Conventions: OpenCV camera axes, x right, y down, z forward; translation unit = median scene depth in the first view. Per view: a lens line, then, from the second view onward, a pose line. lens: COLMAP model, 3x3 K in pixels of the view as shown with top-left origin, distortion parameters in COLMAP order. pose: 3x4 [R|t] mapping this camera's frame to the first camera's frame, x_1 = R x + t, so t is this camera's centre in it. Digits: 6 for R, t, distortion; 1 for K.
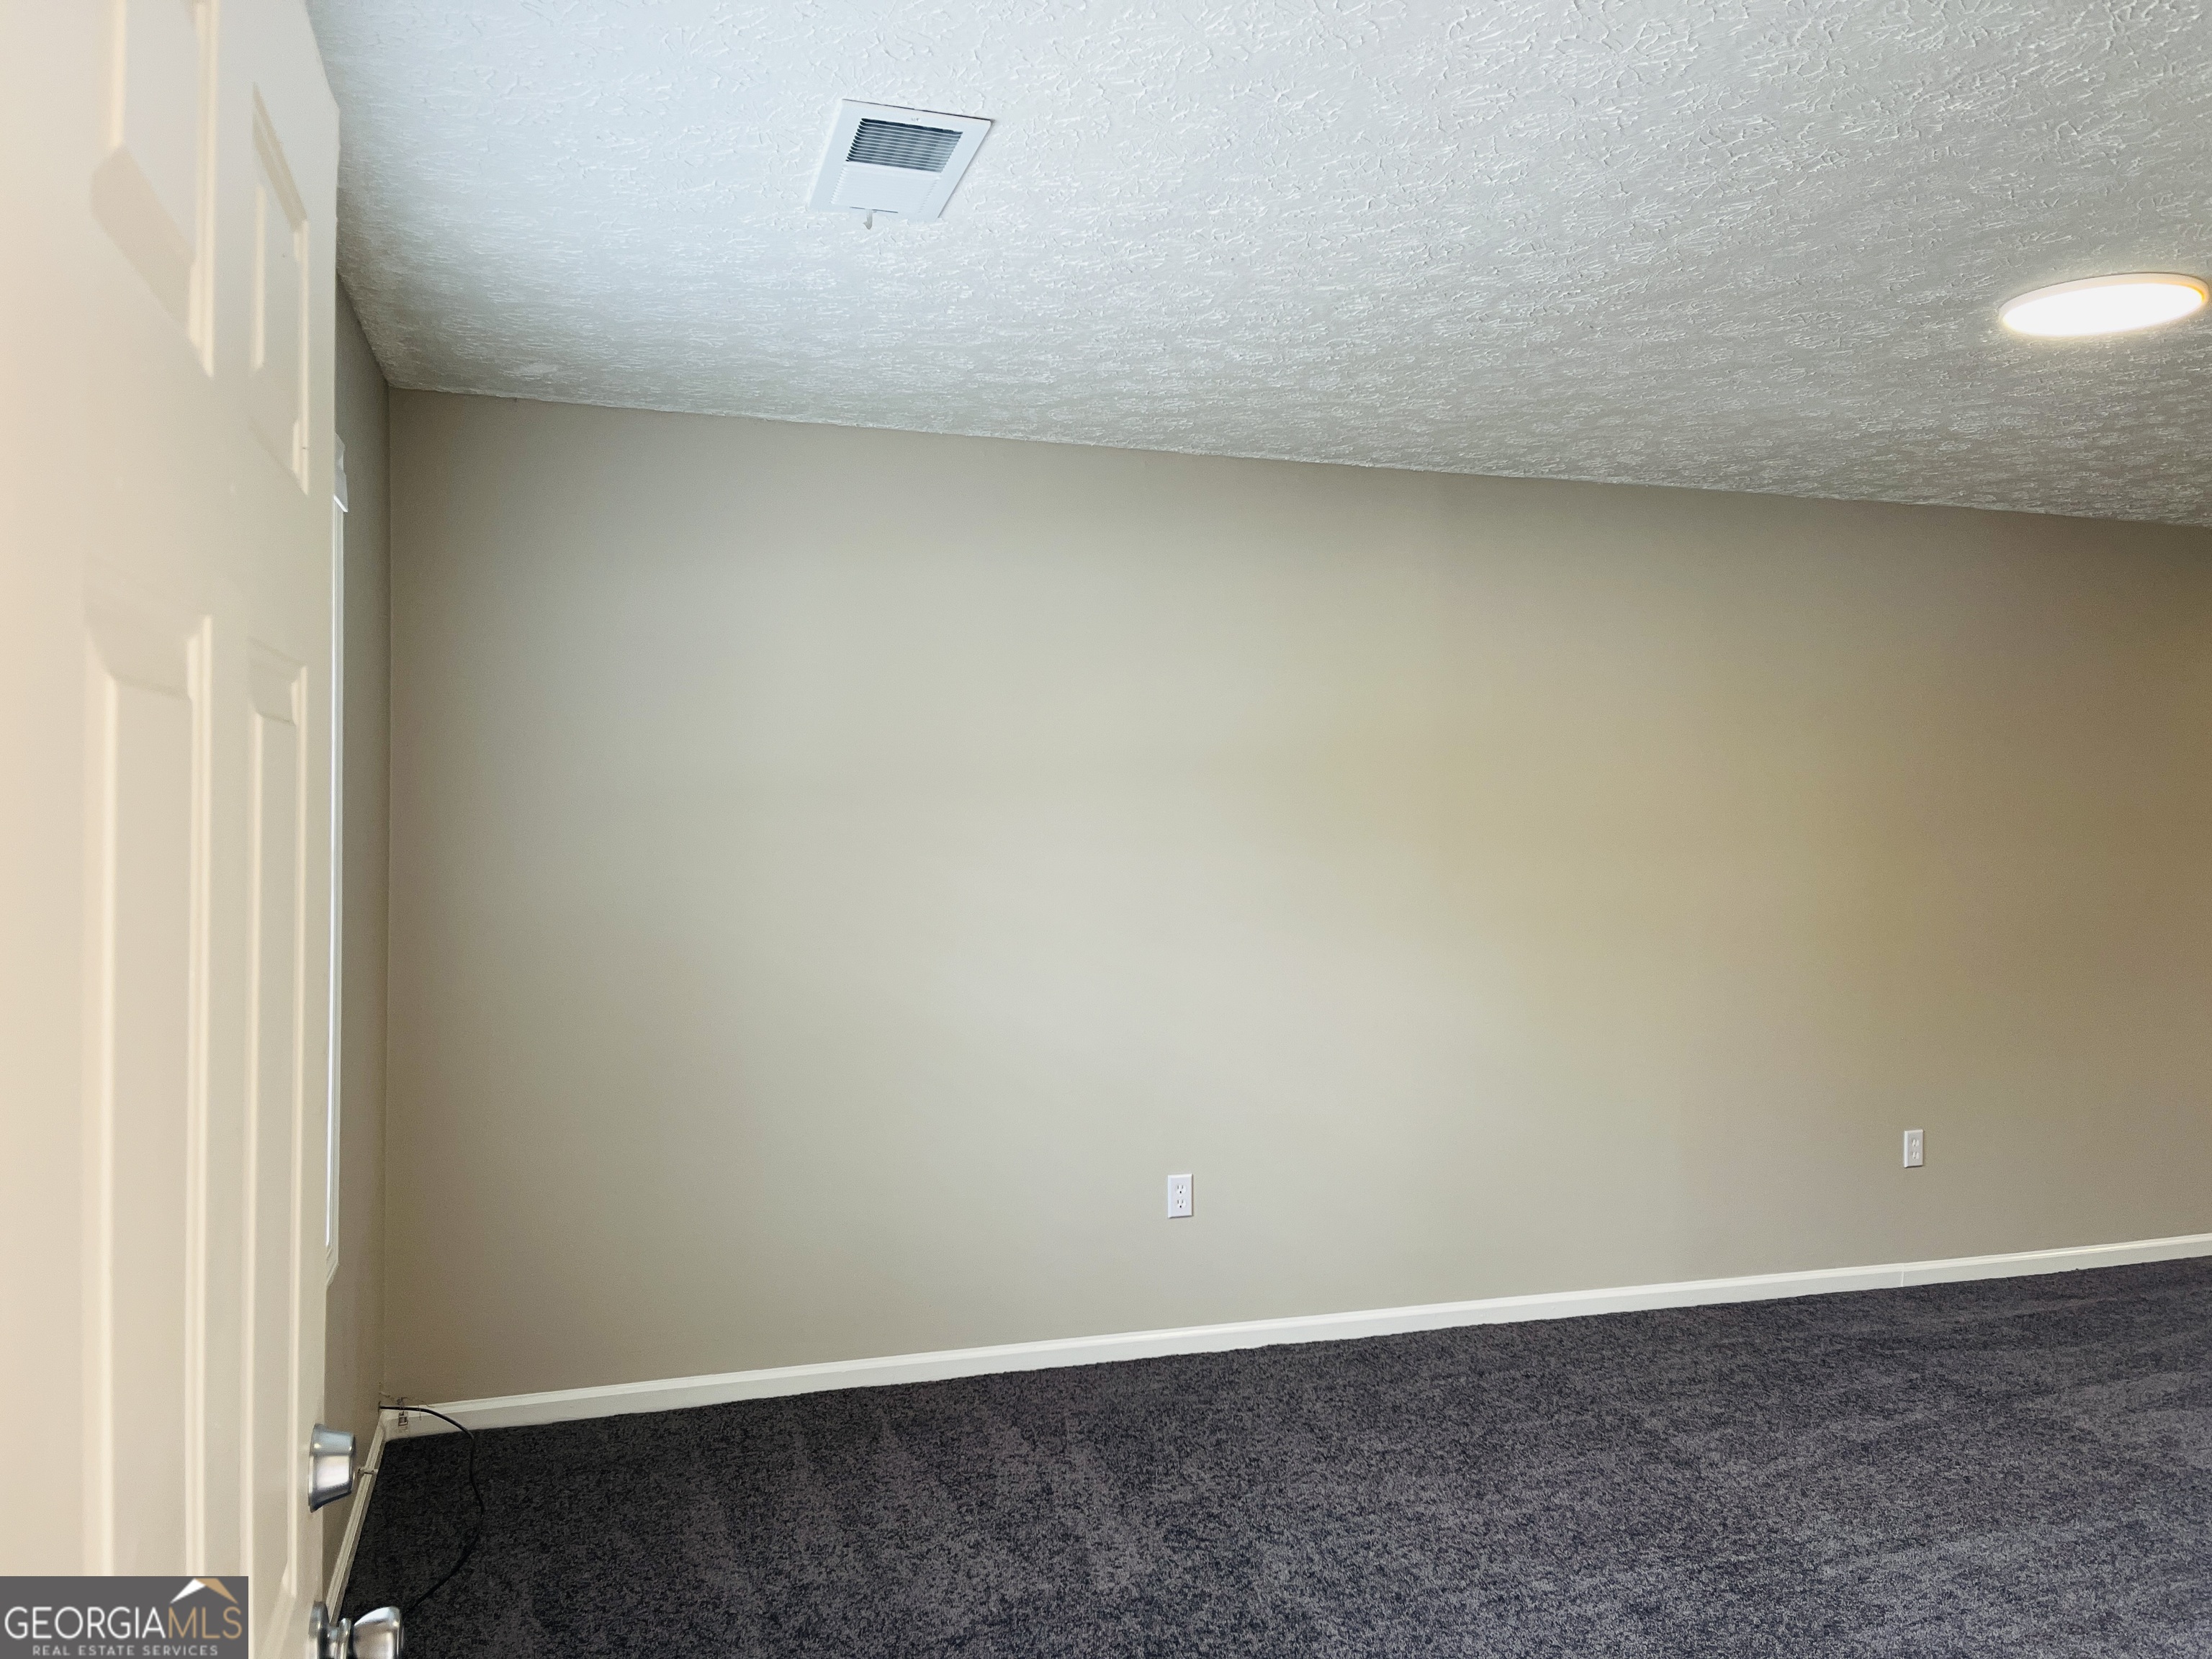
lens RADIAL K [[1683.8, 0, 1100.2], [0, 1683.8, 827.0], [0, 0, 1]] dist [0.056430, -0.091277]
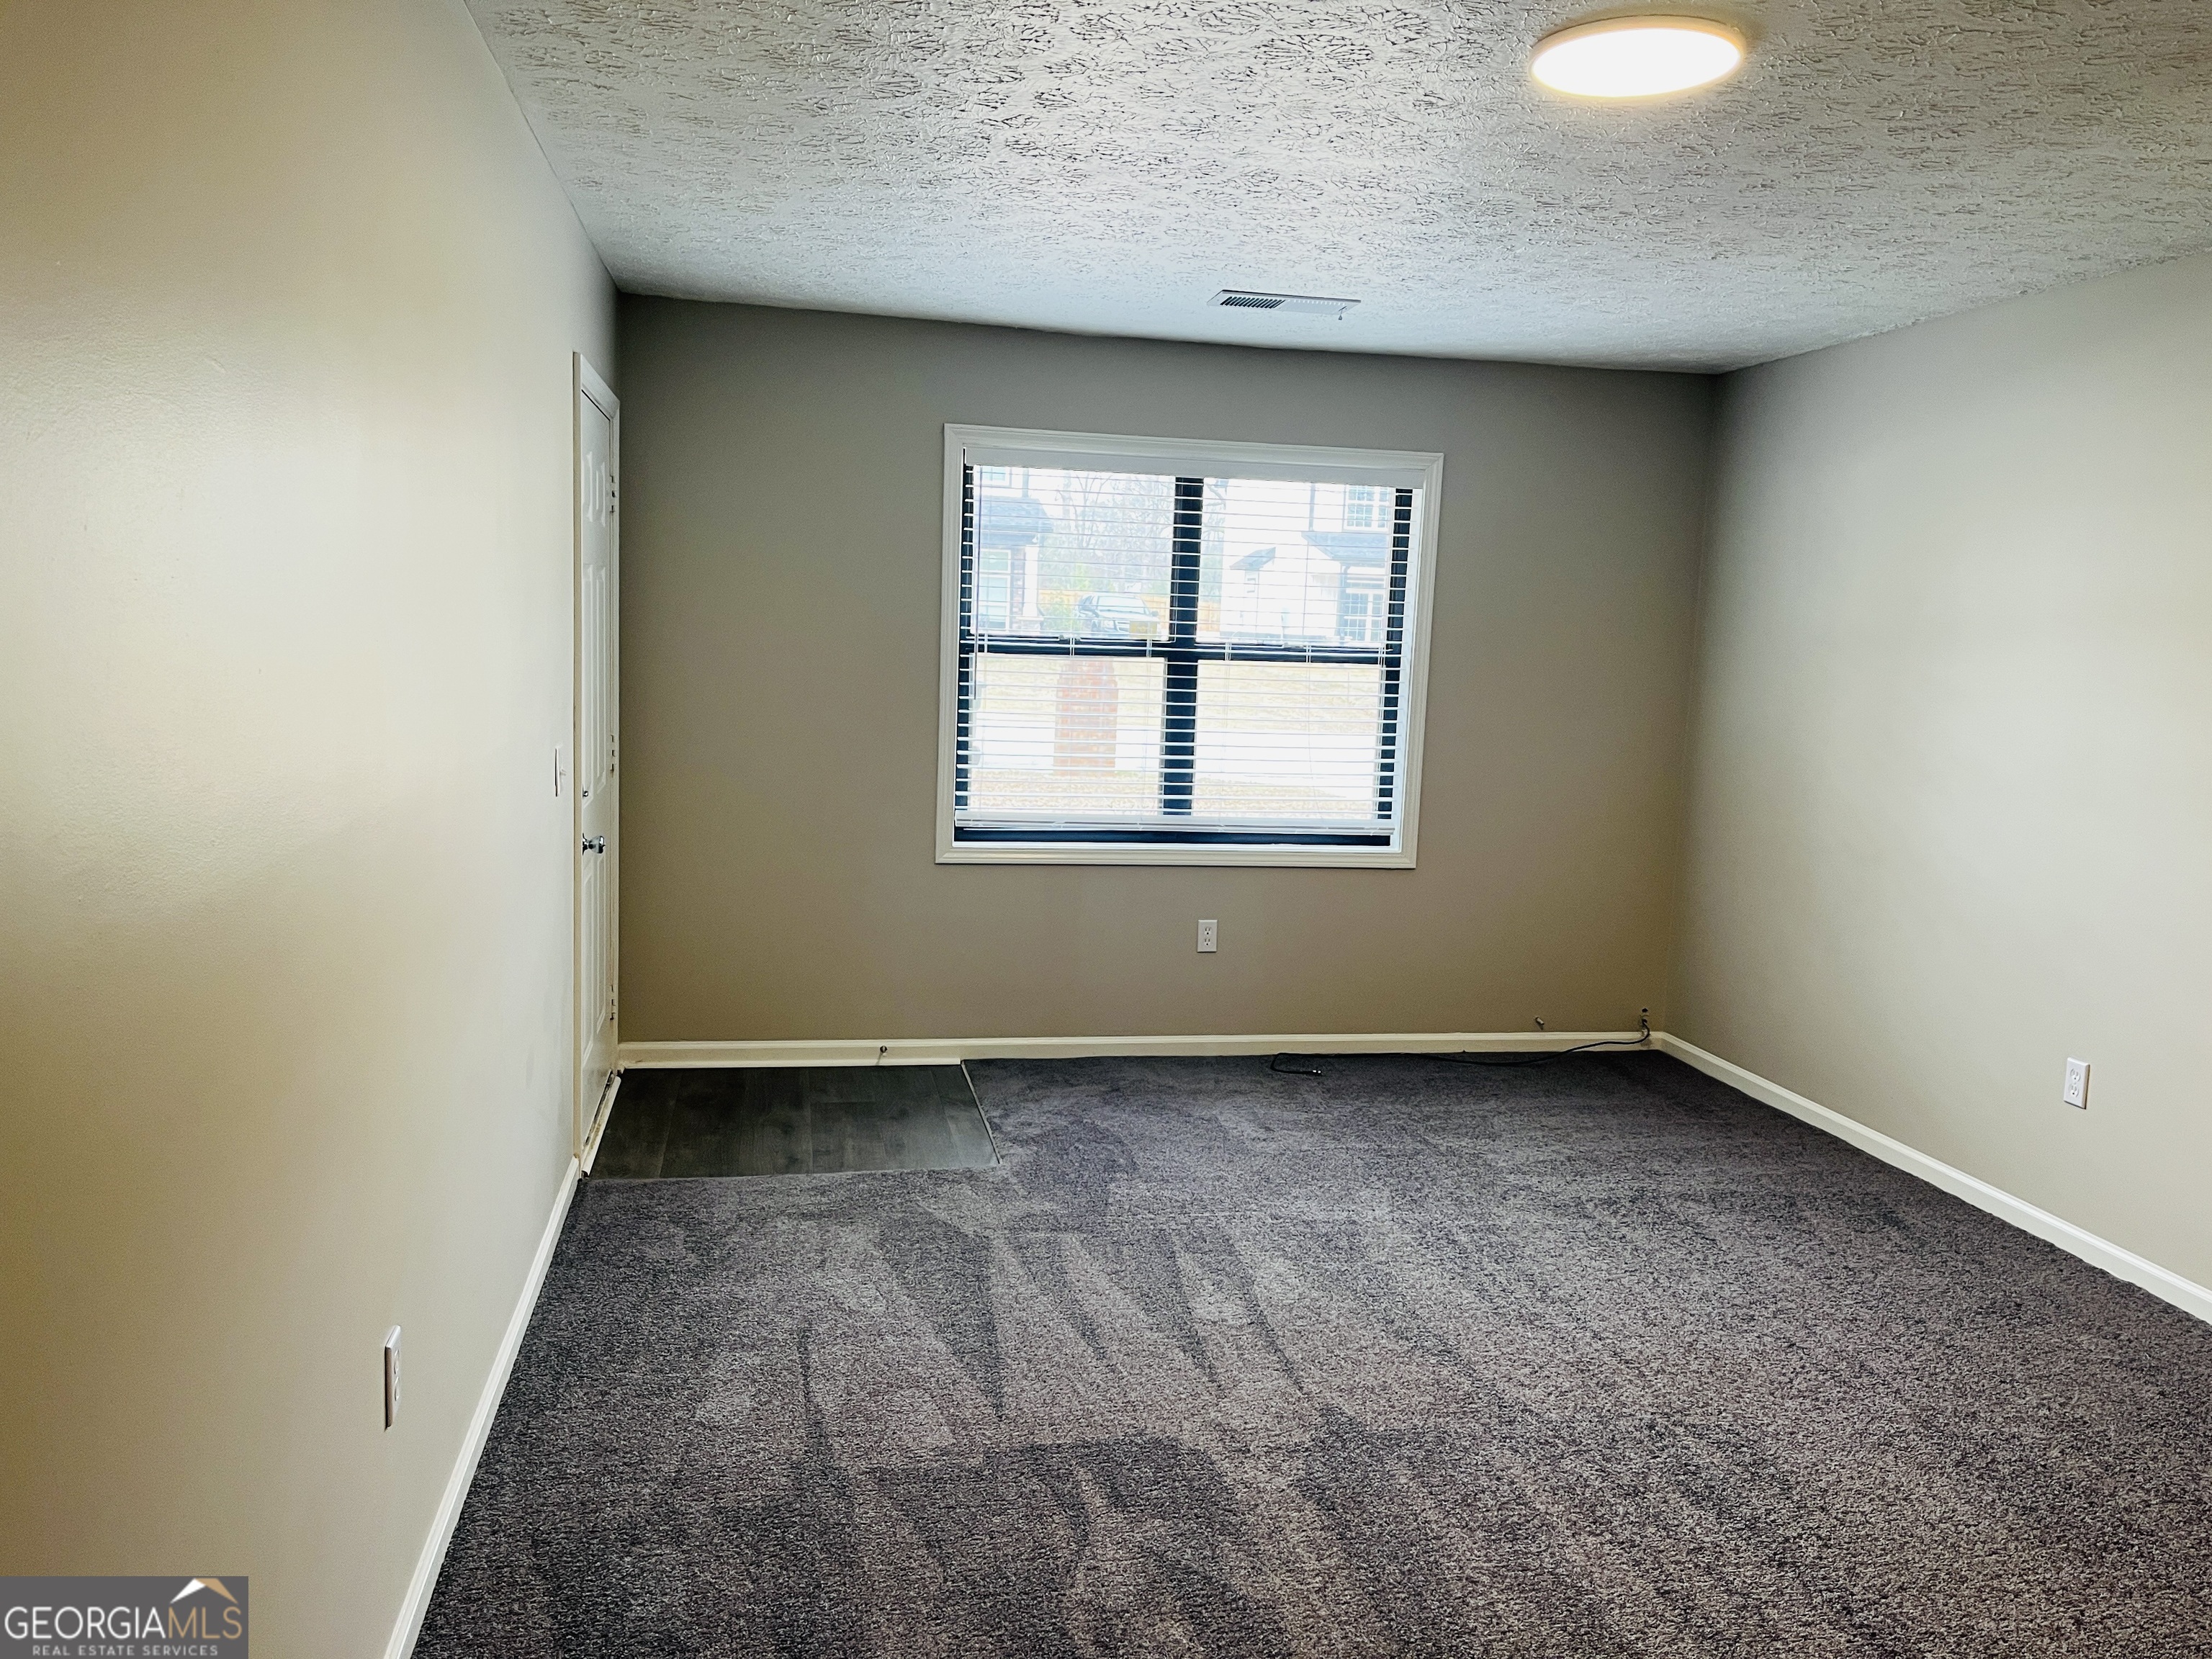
lens RADIAL K [[1683.8, 0, 1107.7], [0, 1683.8, 834.7], [0, 0, 1]] dist [0.056430, -0.091277]
pose [[-0.108575, 0.117363, -0.987136, 1.132287], [-0.057832, 0.990579, 0.124134, -0.003917], [0.992405, 0.070566, -0.100764, 0.614722]]
